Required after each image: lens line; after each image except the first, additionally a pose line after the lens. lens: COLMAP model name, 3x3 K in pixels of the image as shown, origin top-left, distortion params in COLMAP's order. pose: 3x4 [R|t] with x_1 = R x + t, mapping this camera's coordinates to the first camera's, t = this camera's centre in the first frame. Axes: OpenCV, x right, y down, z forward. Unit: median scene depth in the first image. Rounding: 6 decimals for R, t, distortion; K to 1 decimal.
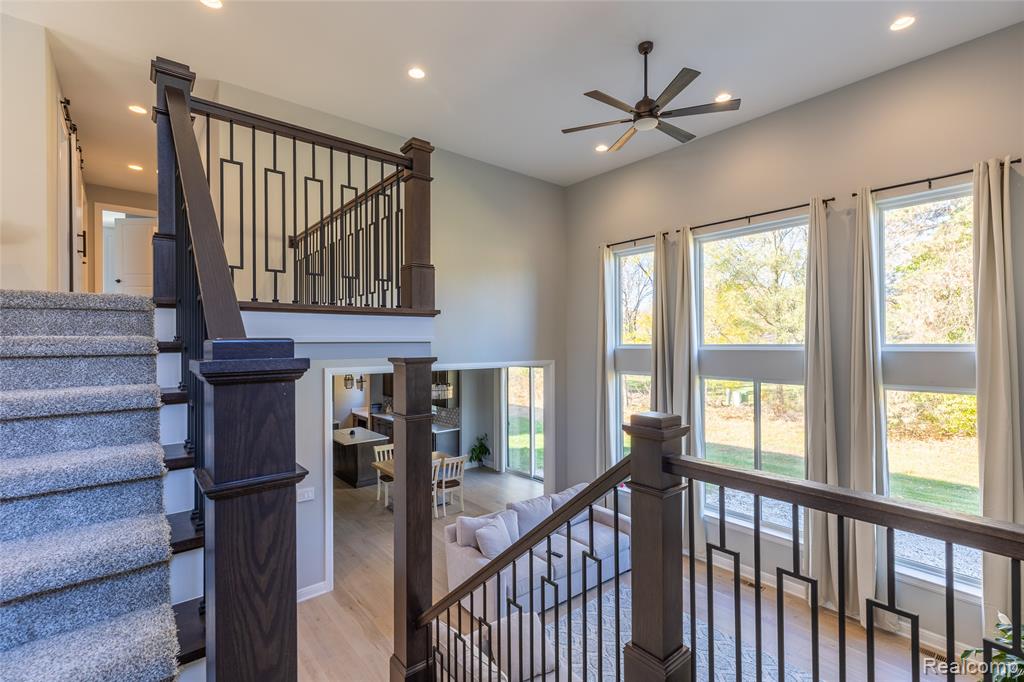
lens RADIAL K [[456.9, 0, 515.9], [0, 456.9, 340.8], [0, 0, 1]] dist [0.004368, -0.000546]
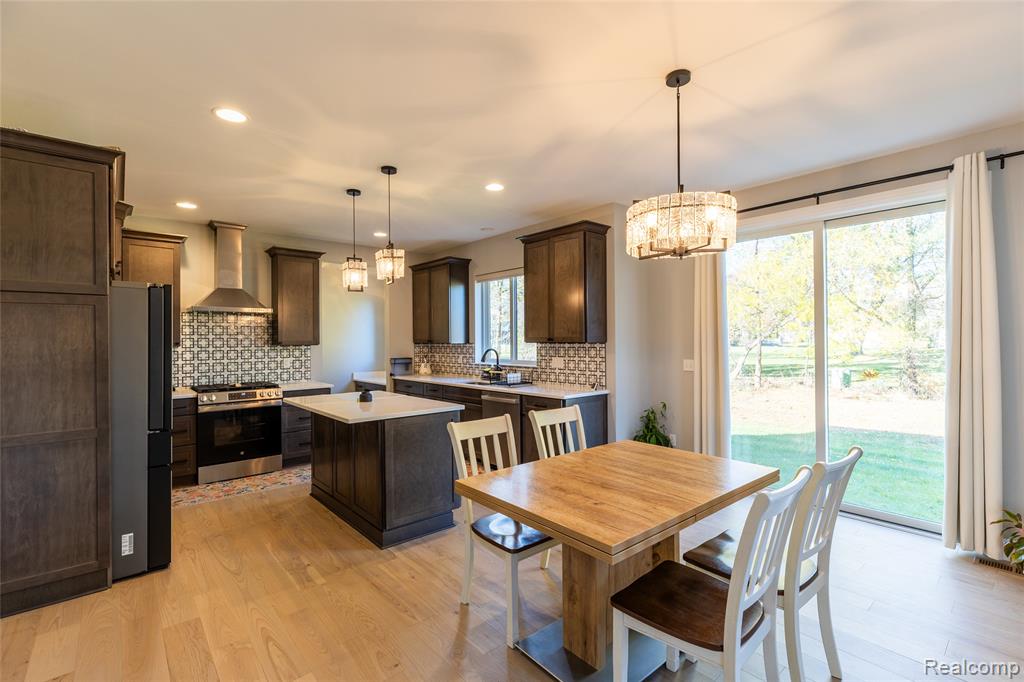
lens RADIAL K [[456.9, 0, 513.8], [0, 456.9, 338.0], [0, 0, 1]] dist [0.004368, -0.000546]
pose [[0.999930, -0.004010, 0.011172, -0.218931], [0.004041, 0.999988, -0.002700, 0.142168], [-0.011162, 0.002745, 0.999934, 0.564598]]
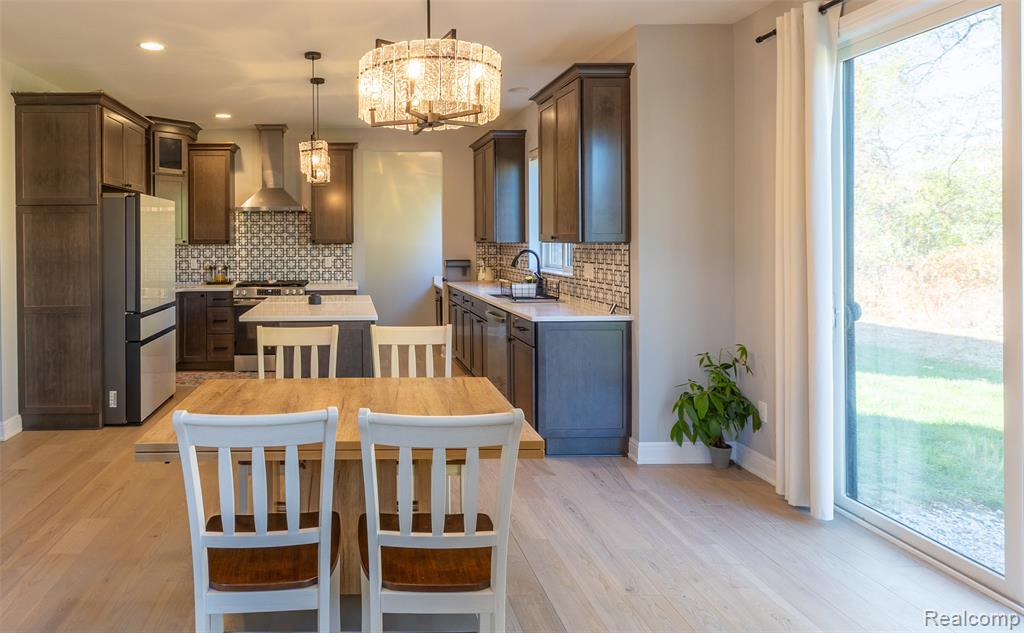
lens RADIAL K [[604.2, 0, 364.2], [0, 604.2, 240.1], [0, 0, 1]] dist [-0.000392, -0.000707]
pose [[0.777574, -0.001468, -0.628789, -0.016070], [0.005696, 0.999973, 0.004709, 0.141424], [0.628765, -0.007244, 0.777561, 0.602847]]
